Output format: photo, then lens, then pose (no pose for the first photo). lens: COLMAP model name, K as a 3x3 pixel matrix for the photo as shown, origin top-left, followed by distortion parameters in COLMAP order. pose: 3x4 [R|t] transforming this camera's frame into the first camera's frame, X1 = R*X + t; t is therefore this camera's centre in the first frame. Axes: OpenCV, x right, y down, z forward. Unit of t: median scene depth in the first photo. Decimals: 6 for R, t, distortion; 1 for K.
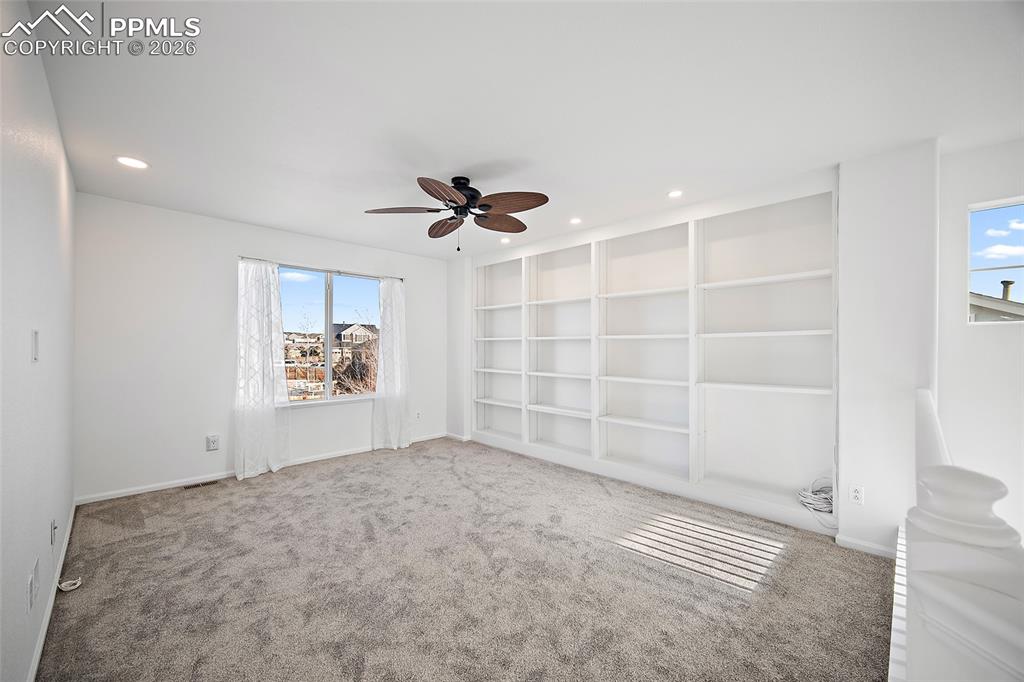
lens RADIAL K [[402.6, 0, 506.9], [0, 402.6, 343.8], [0, 0, 1]] dist [-0.000446, -0.000134]
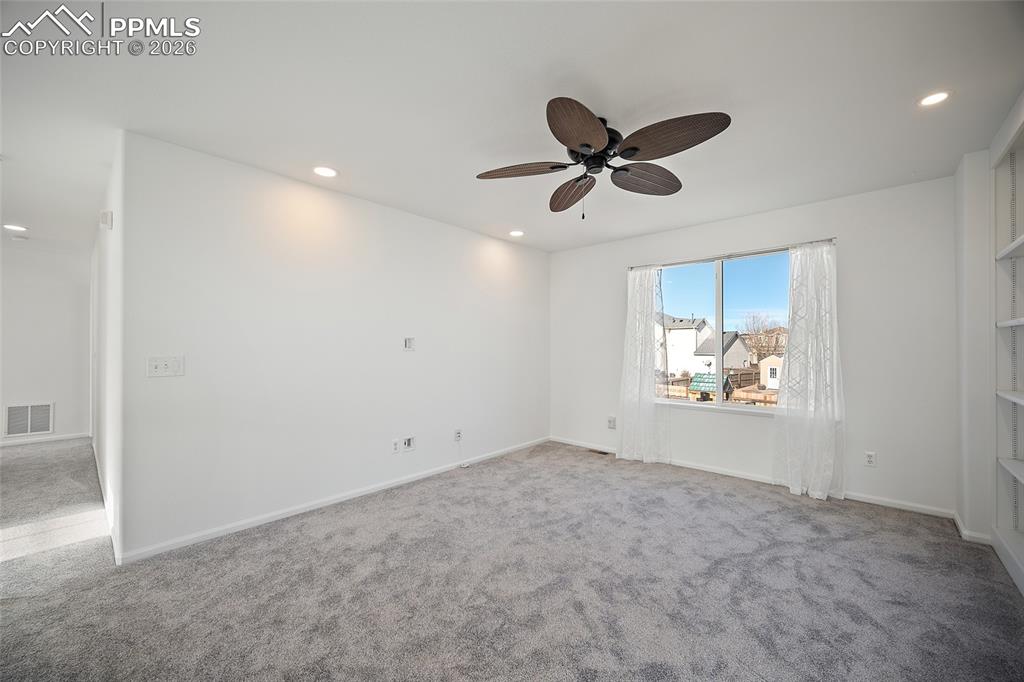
lens RADIAL K [[402.6, 0, 506.8], [0, 402.6, 347.8], [0, 0, 1]] dist [-0.000446, -0.000134]
pose [[0.041212, -0.004435, -0.999141, 0.534561], [0.006535, 0.999970, -0.004169, 0.018242], [0.999129, -0.006357, 0.041240, 0.665341]]
